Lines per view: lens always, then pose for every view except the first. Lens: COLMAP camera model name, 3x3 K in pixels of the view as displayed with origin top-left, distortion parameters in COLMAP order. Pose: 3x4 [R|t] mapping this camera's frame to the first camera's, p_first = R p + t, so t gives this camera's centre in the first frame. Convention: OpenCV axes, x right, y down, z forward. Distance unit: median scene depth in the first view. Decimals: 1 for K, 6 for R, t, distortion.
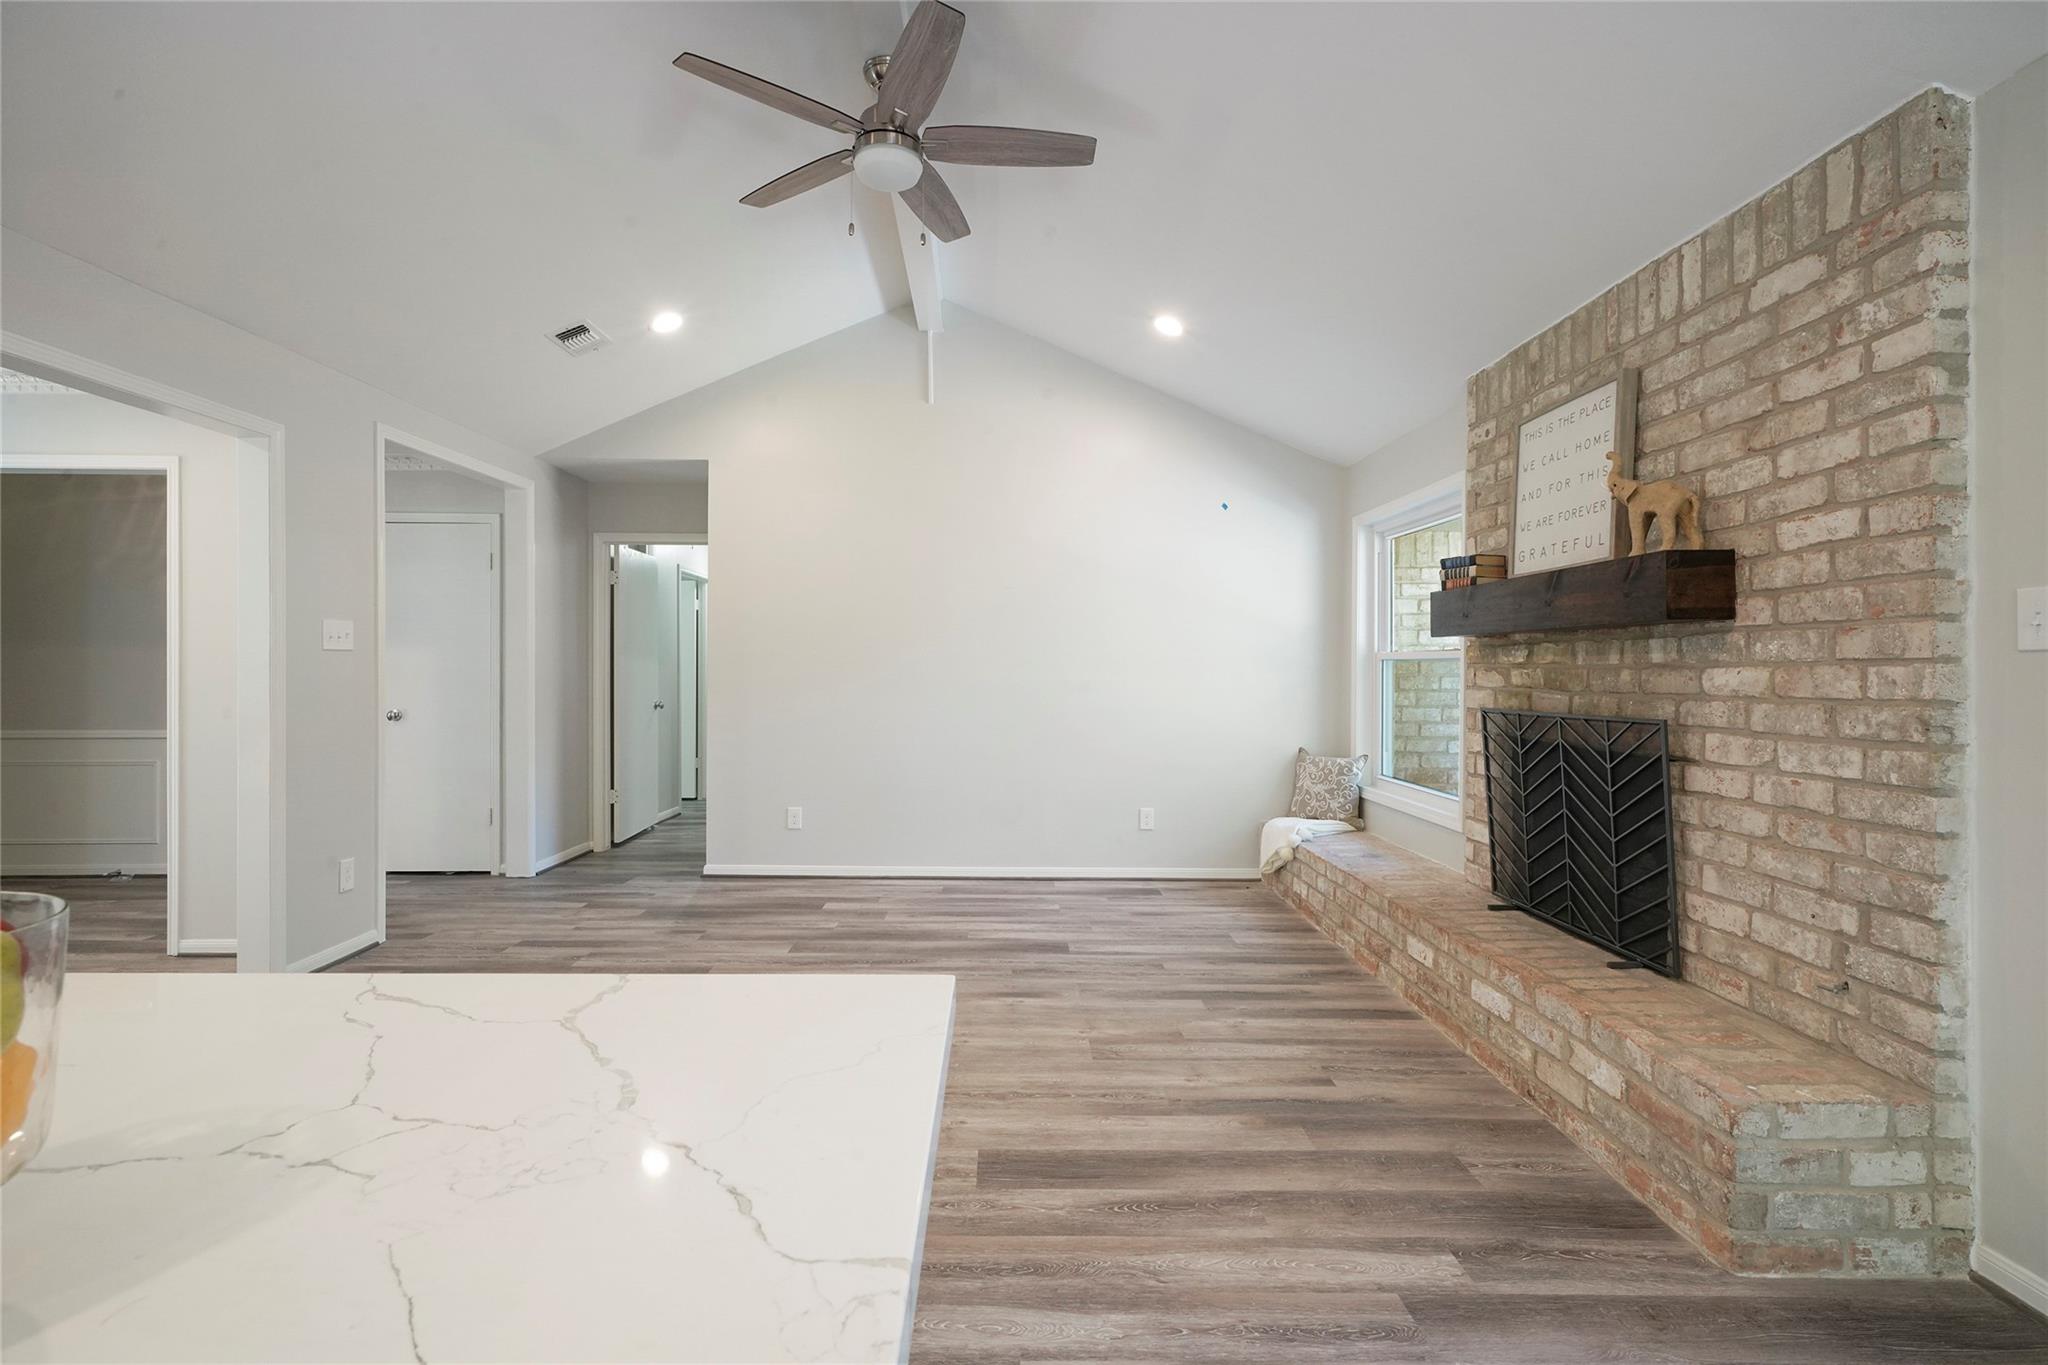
lens RADIAL K [[925.4, 0, 1018.2], [0, 925.4, 668.5], [0, 0, 1]] dist [0.005113, 0.000250]
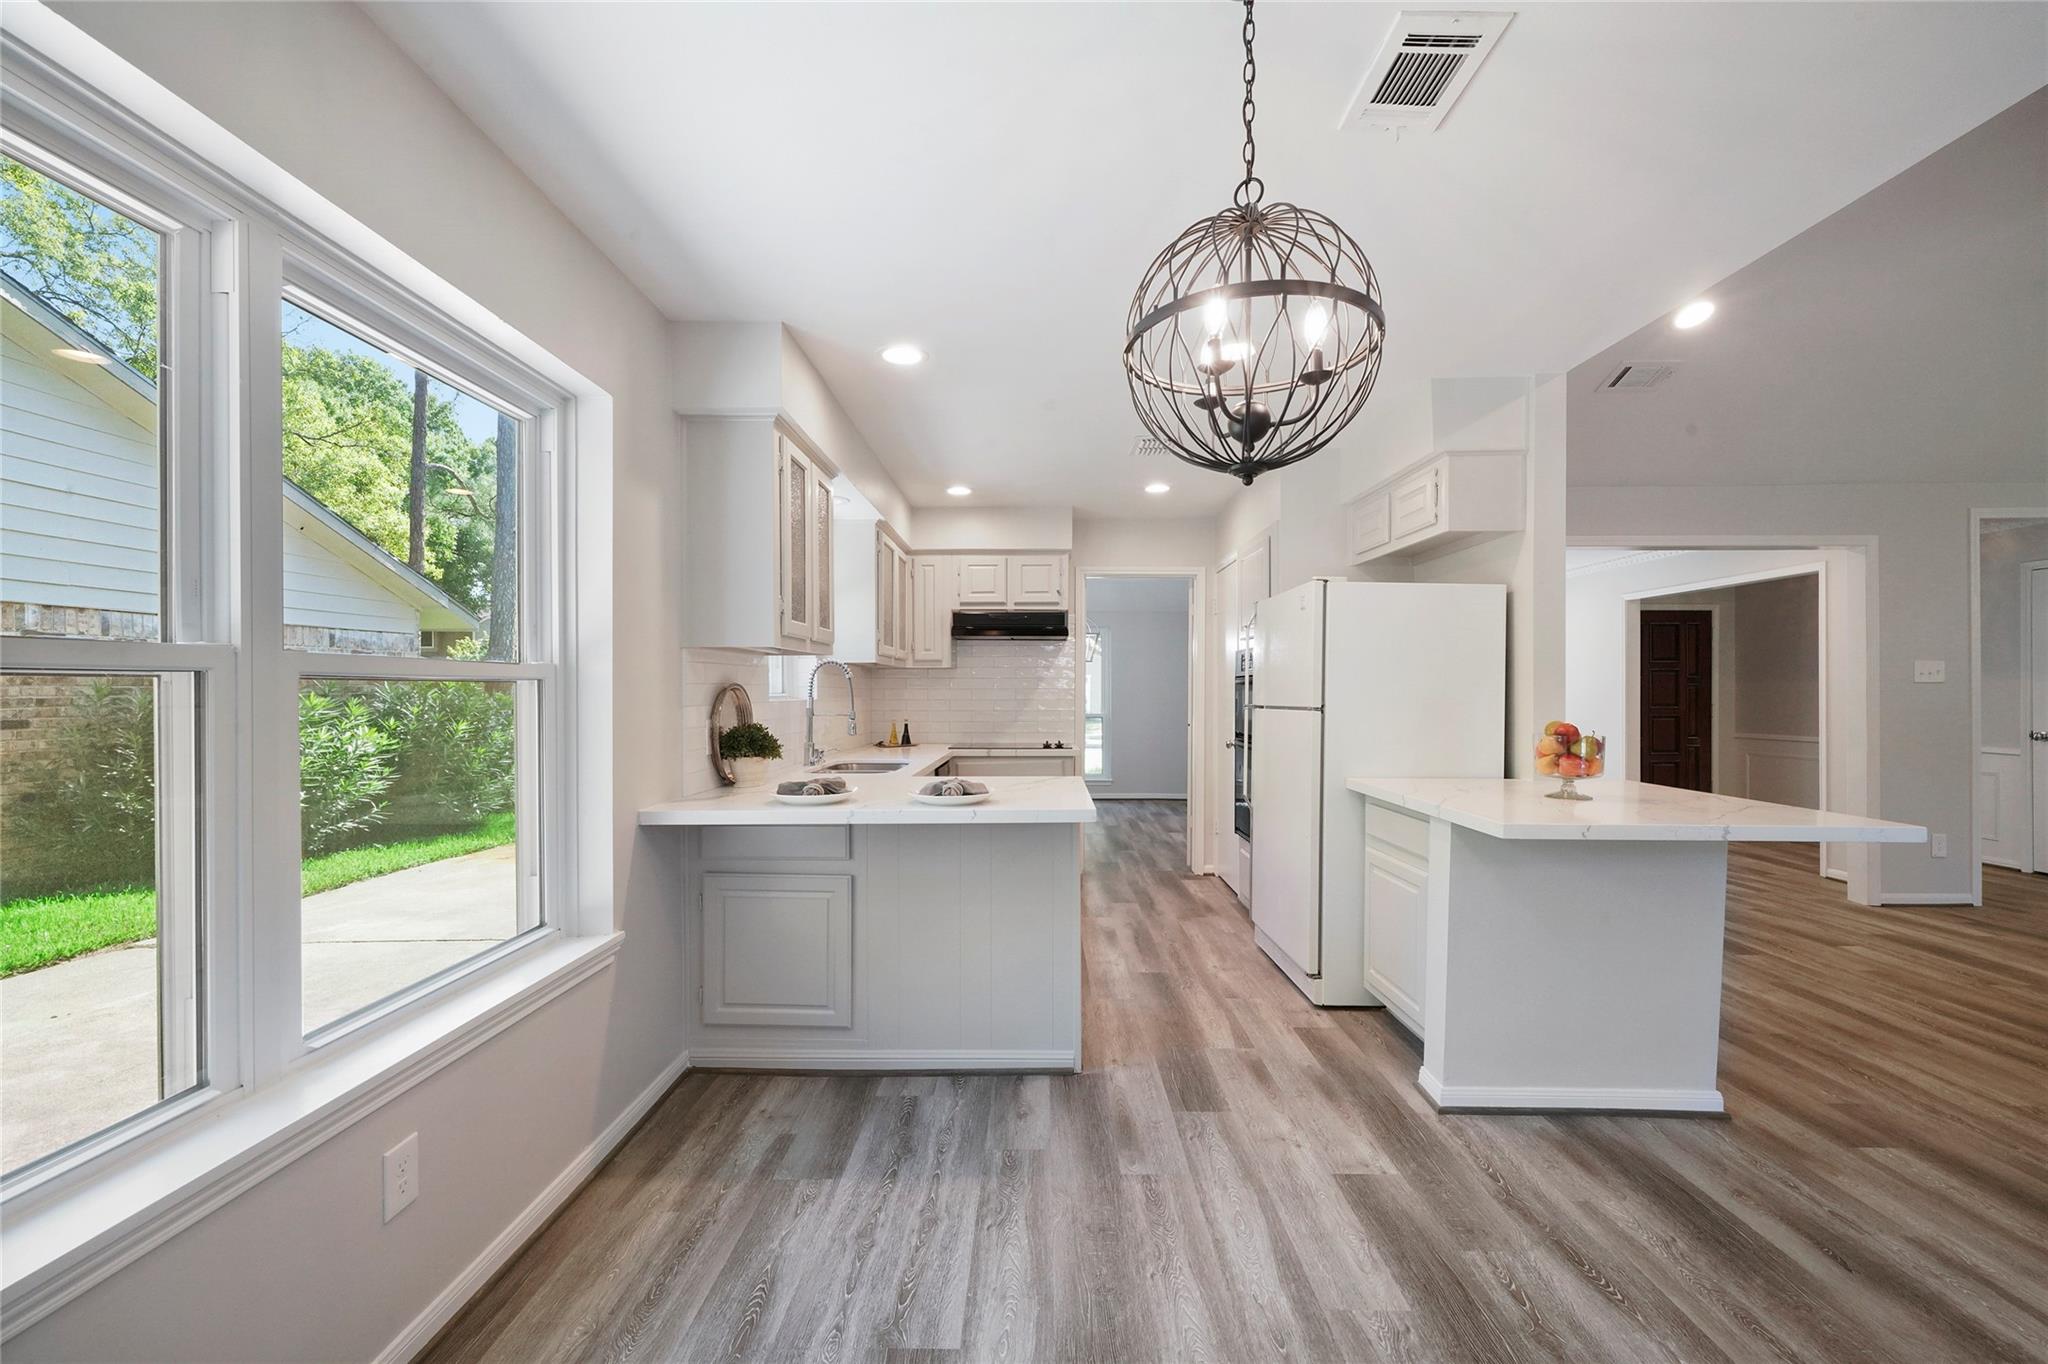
lens RADIAL K [[826.3, 0, 1020.0], [0, 826.3, 691.6], [0, 0, 1]] dist [0.000228, 0.000092]
pose [[-0.036125, -0.005843, -0.999330, 0.800042], [0.001572, 0.999981, -0.005904, -0.001334], [0.999346, -0.001784, -0.036115, -0.459959]]
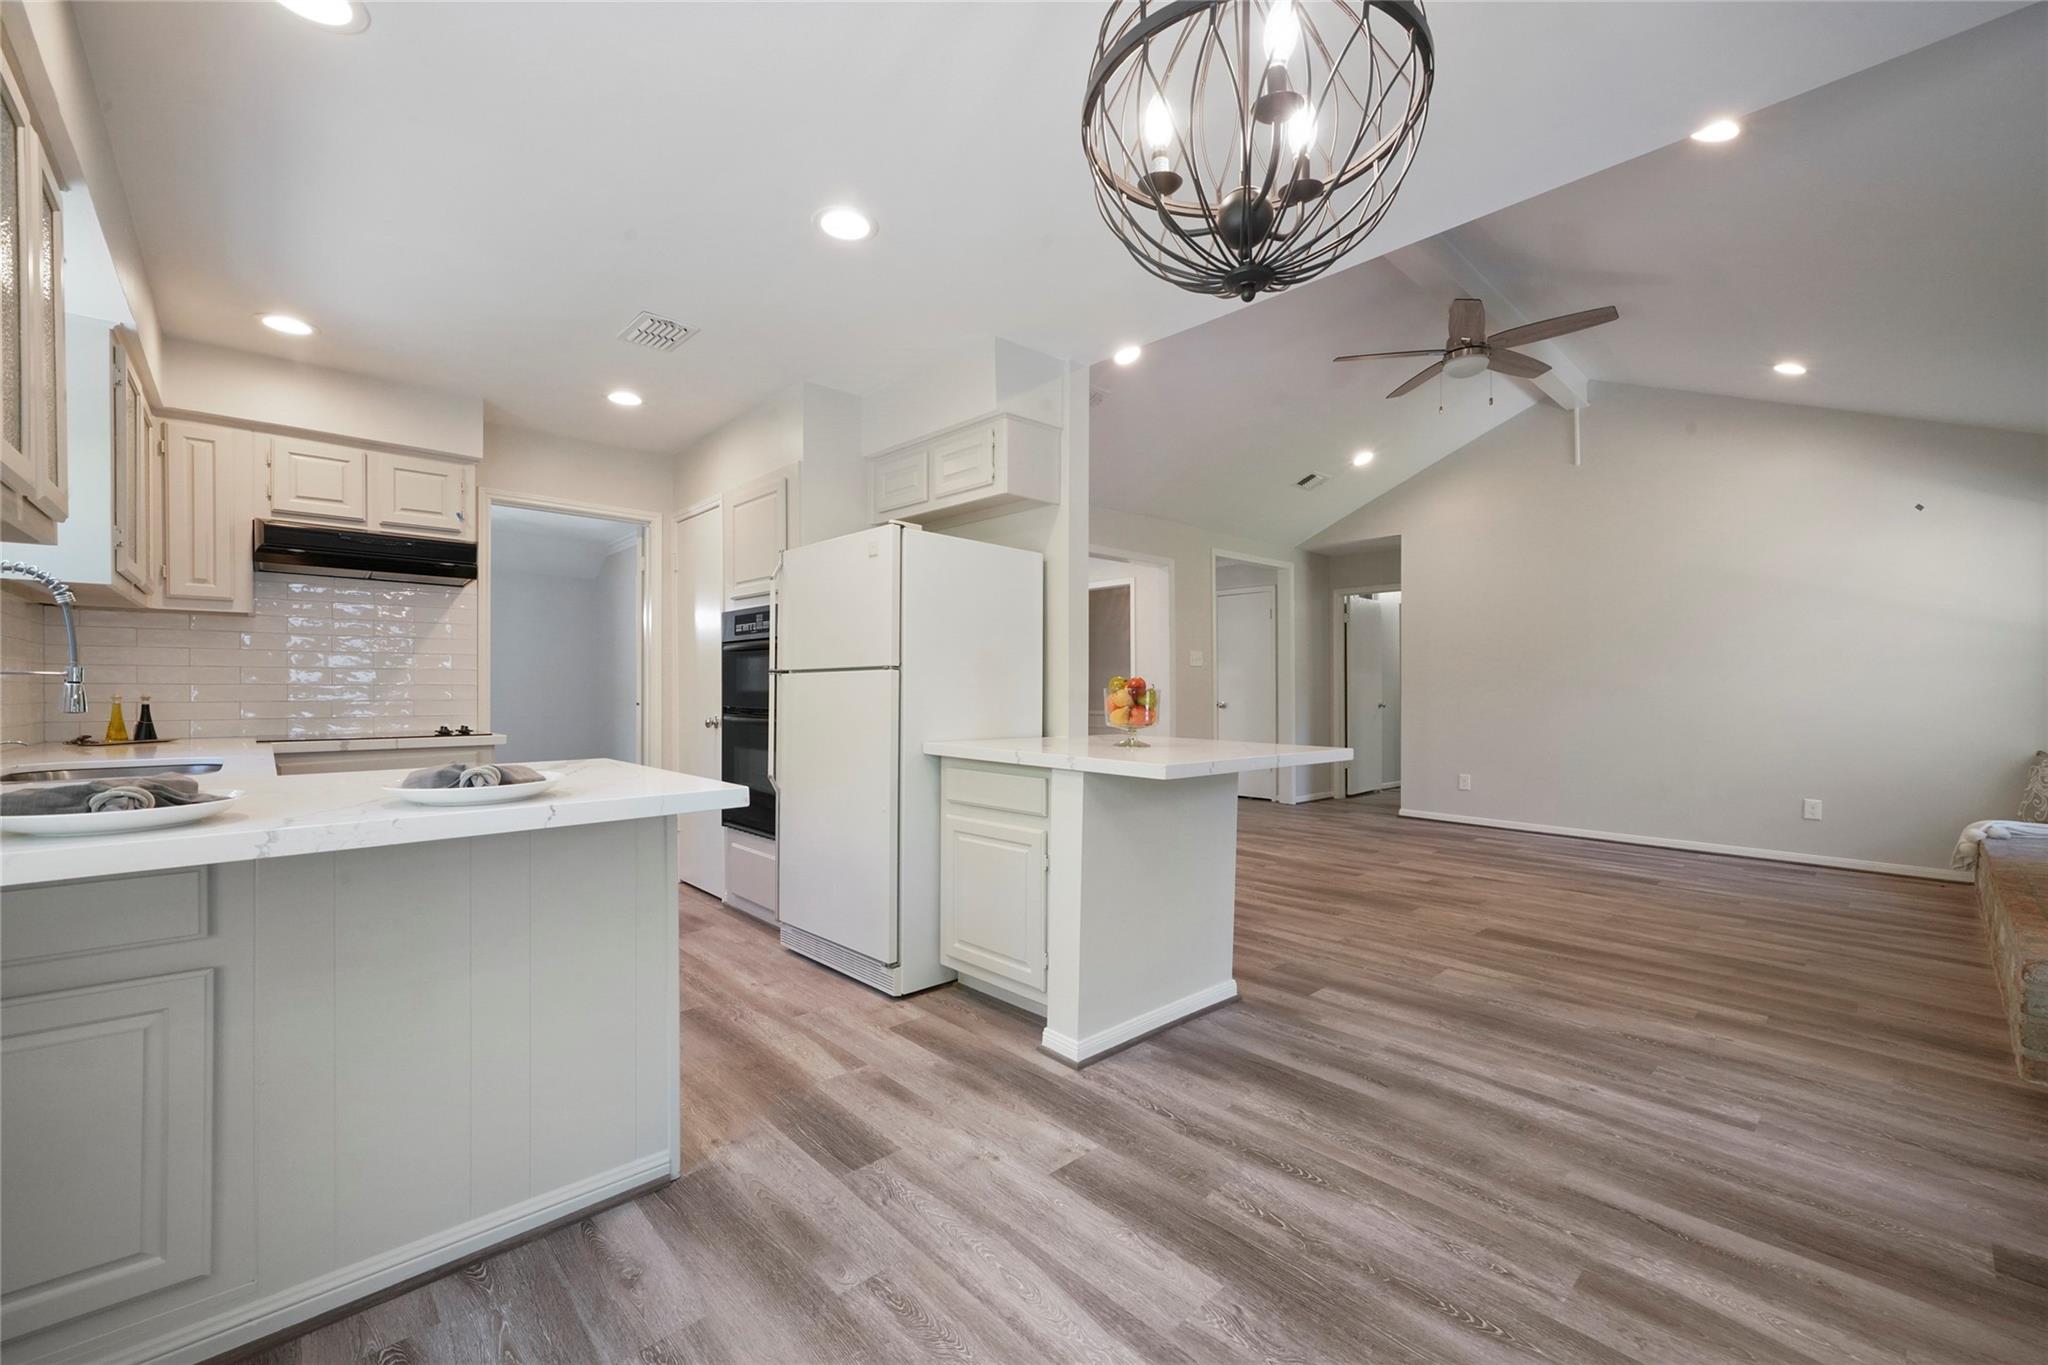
lens RADIAL K [[831.8, 0, 1022.6], [0, 831.8, 688.9], [0, 0, 1]] dist [-0.001223, 0.000309]
pose [[0.668780, -0.004107, -0.743449, 0.498704], [0.001481, 0.999990, -0.004192, 0.051304], [0.743459, 0.001702, 0.668780, -0.678266]]
